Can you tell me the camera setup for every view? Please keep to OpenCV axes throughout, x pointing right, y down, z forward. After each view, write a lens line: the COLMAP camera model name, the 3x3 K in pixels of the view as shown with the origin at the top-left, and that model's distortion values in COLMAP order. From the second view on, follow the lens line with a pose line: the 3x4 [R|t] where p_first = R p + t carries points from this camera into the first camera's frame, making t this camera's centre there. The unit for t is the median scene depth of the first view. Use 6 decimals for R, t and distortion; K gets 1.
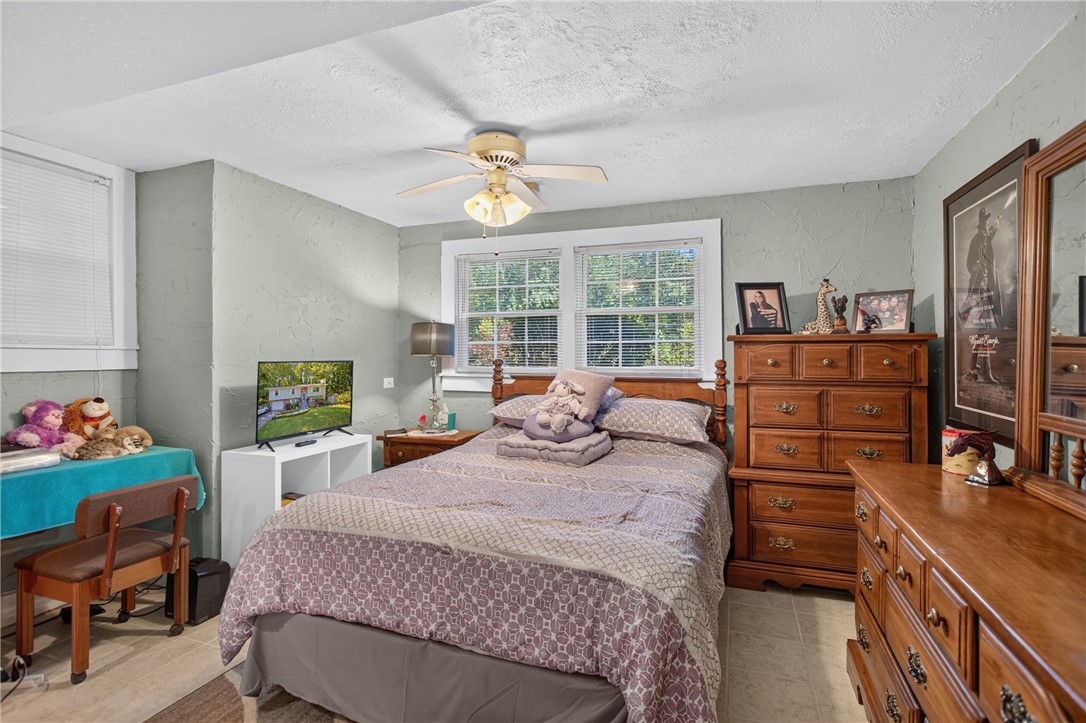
lens RADIAL K [[537.3, 0, 541.2], [0, 537.3, 357.4], [0, 0, 1]] dist [-0.015196, 0.002788]
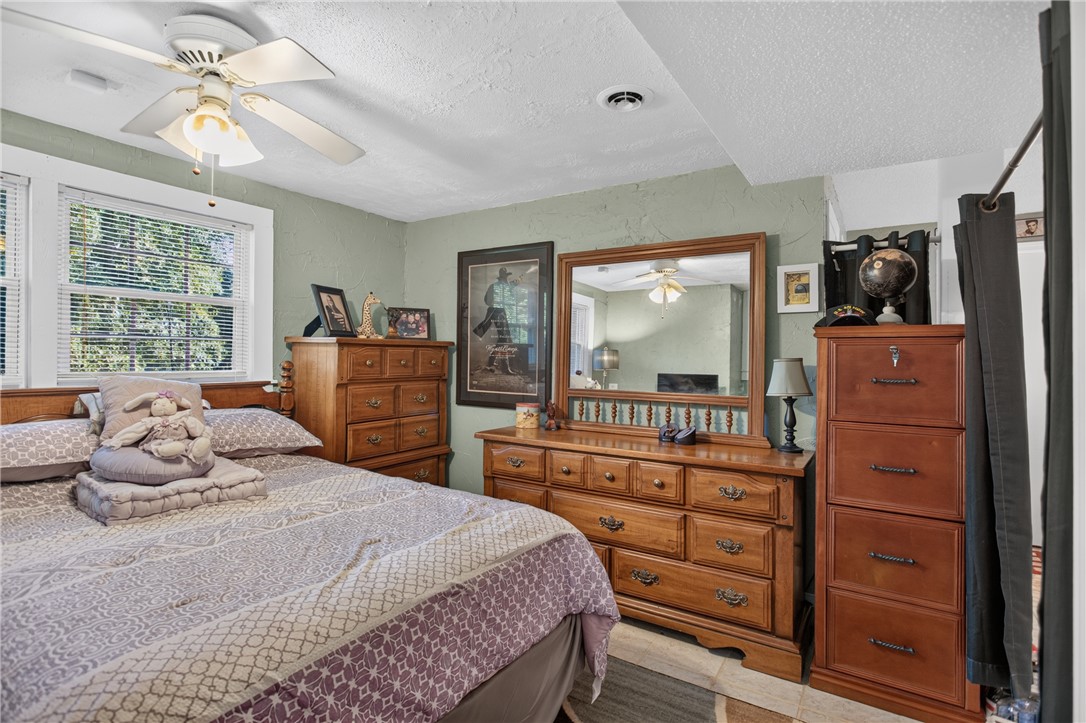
lens RADIAL K [[537.3, 0, 542.0], [0, 537.3, 358.3], [0, 0, 1]] dist [-0.015196, 0.002788]
pose [[0.194502, -0.001205, 0.980901, -0.600610], [-0.002556, 0.999995, 0.001735, -0.003753], [-0.980899, -0.002845, 0.194498, 0.434094]]
